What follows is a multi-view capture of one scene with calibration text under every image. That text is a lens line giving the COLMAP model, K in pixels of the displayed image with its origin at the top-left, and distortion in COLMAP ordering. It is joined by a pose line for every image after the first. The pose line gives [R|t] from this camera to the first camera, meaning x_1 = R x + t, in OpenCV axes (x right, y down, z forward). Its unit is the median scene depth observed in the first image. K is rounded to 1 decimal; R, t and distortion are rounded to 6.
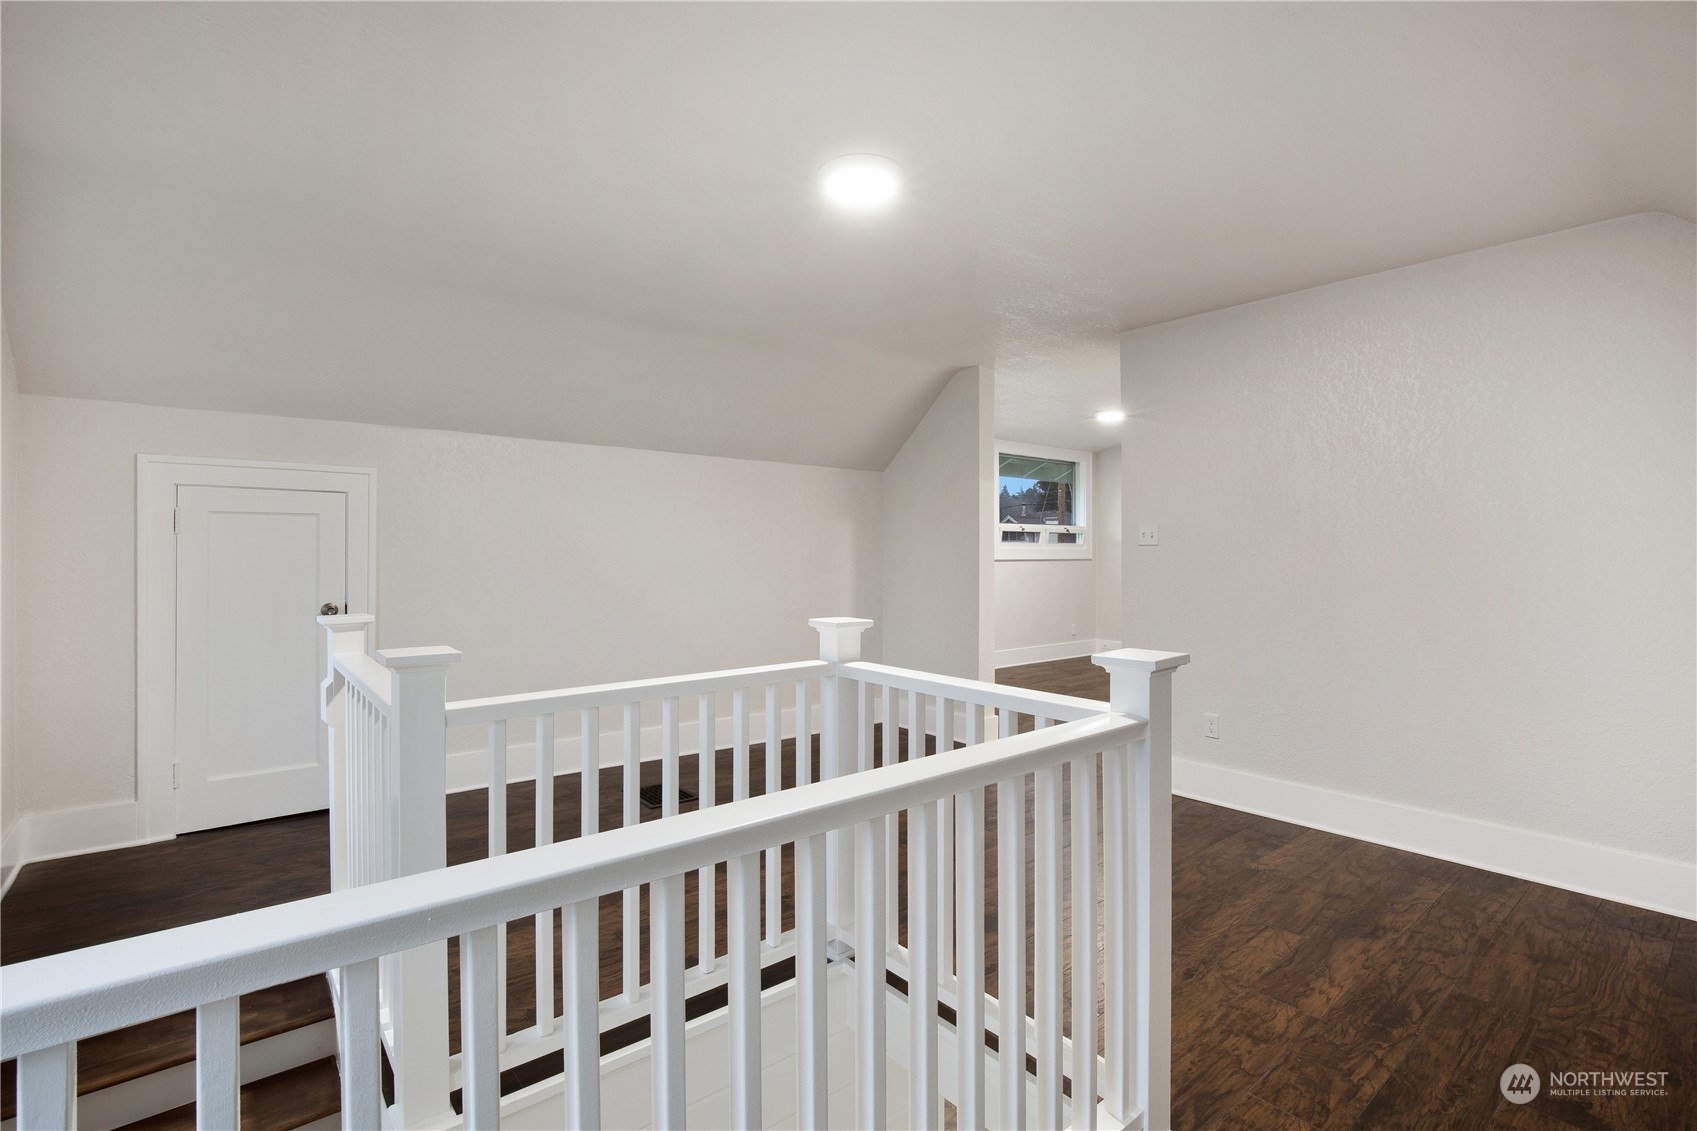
lens RADIAL K [[775.7, 0, 849.2], [0, 775.7, 556.7], [0, 0, 1]] dist [-0.014297, 0.000427]
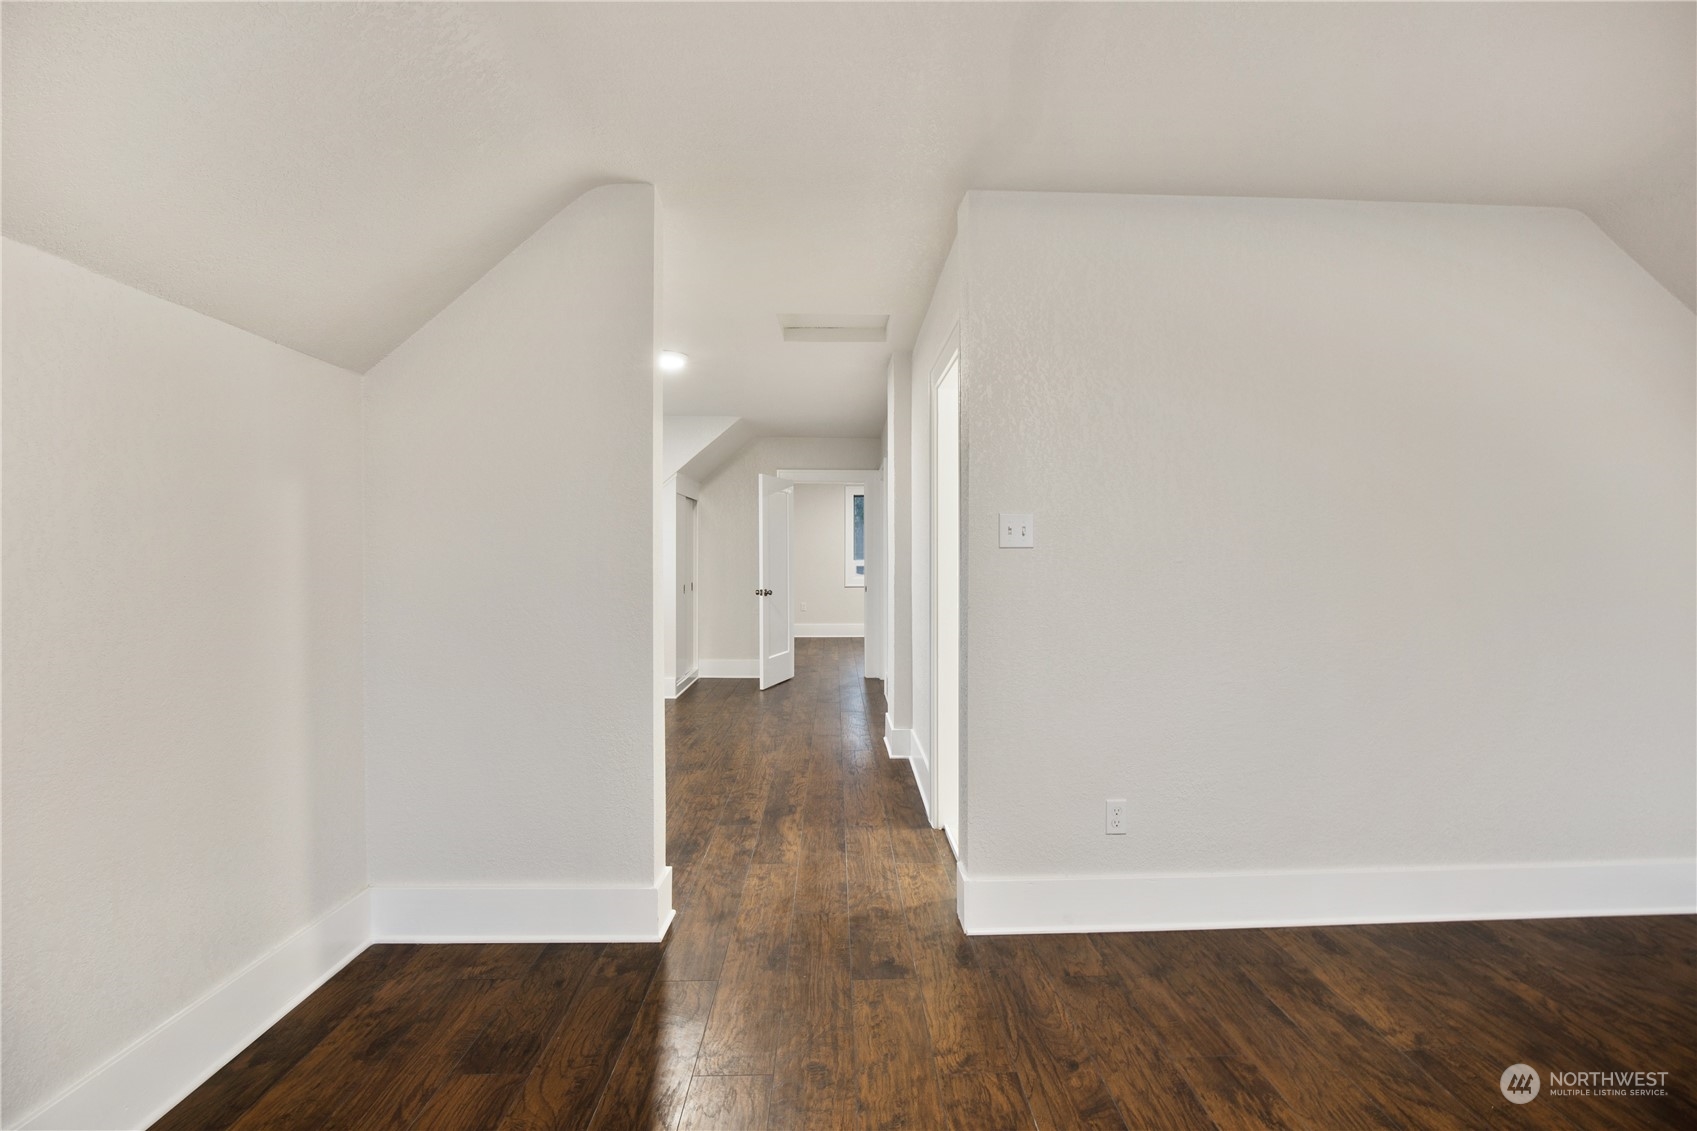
lens RADIAL K [[775.7, 0, 851.8], [0, 775.7, 569.8], [0, 0, 1]] dist [-0.014297, 0.000427]
pose [[0.598059, -0.009134, 0.801400, -0.252698], [0.004815, 0.999958, 0.007803, -0.003278], [-0.801437, -0.000808, 0.598078, 0.952128]]
